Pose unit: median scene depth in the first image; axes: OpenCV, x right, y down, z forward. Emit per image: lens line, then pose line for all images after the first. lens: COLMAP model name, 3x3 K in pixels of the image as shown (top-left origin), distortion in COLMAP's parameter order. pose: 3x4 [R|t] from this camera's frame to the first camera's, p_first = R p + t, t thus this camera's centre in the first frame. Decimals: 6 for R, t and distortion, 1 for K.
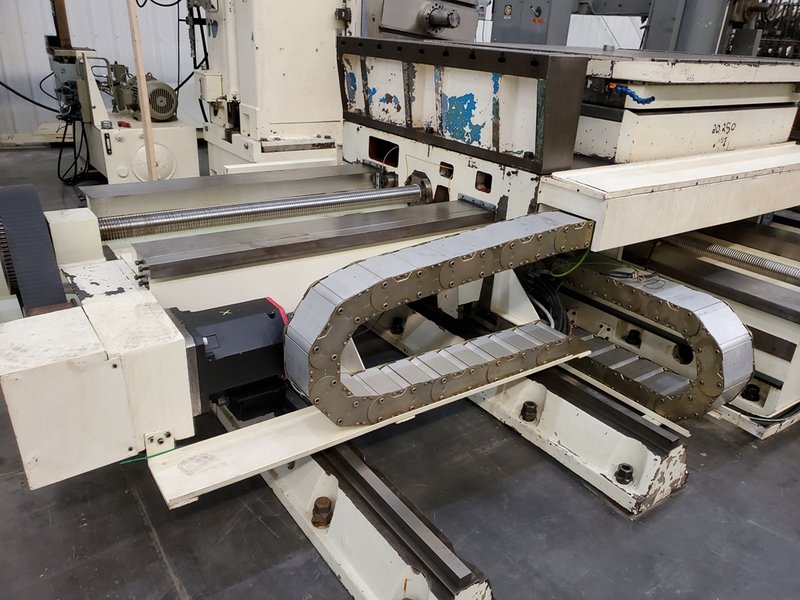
lens RADIAL K [[629.8, 0, 400.0], [0, 629.8, 300.0], [0, 0, 1]] dist [0.019822, -0.006509]
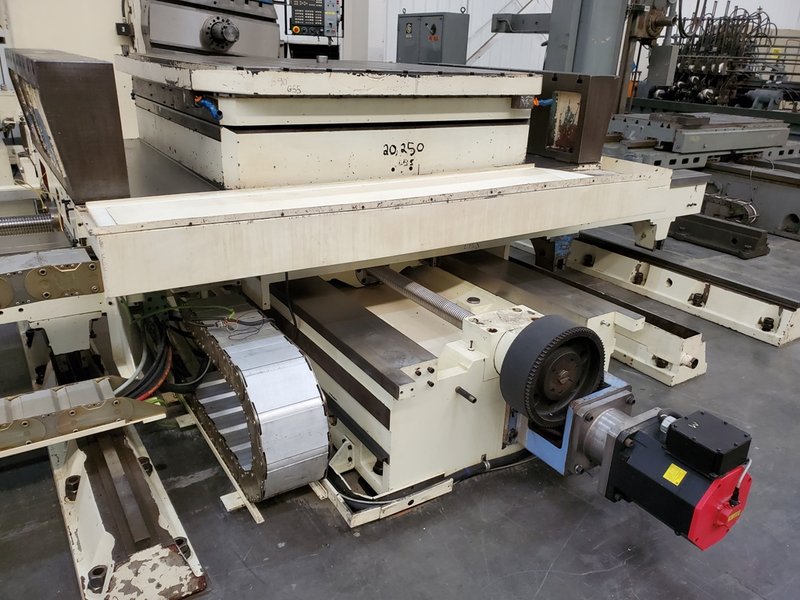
lens RADIAL K [[629.8, 0, 400.0], [0, 629.8, 300.0], [0, 0, 1]] dist [0.019822, -0.006509]
pose [[0.999097, 0.004479, -0.042254, 0.568697], [-0.005915, 0.999407, -0.033933, -0.038045], [0.042077, 0.034152, 0.998531, 0.156079]]
